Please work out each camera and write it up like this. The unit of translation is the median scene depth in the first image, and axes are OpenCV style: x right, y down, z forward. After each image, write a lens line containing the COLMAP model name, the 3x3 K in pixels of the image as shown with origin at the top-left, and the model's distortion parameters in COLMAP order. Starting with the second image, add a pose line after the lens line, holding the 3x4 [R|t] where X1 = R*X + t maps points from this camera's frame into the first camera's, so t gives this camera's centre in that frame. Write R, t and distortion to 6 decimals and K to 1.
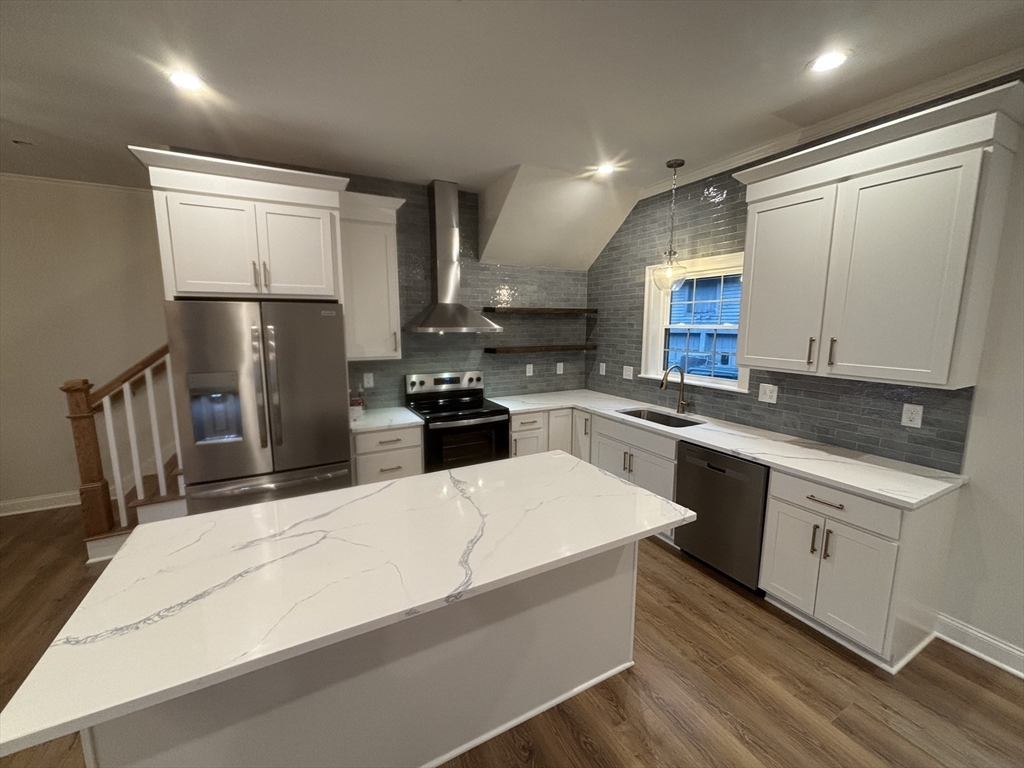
lens RADIAL K [[412.6, 0, 514.0], [0, 412.6, 384.8], [0, 0, 1]] dist [0.003282, -0.000791]
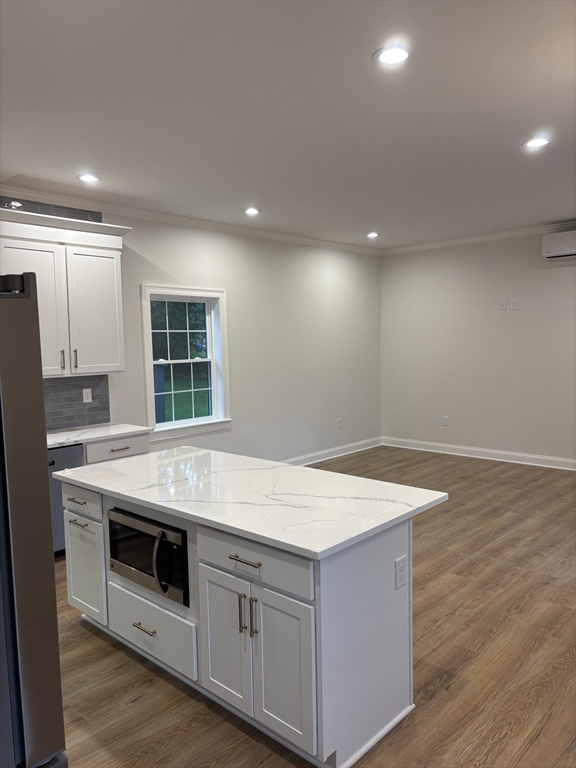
lens RADIAL K [[577.7, 0, 284.0], [0, 577.7, 388.8], [0, 0, 1]] dist [0.025541, -0.001775]
pose [[-0.322359, -0.076162, 0.943549, -1.001311], [0.166918, 0.976567, 0.135853, -0.092213], [-0.931785, 0.201288, -0.302092, 0.673310]]
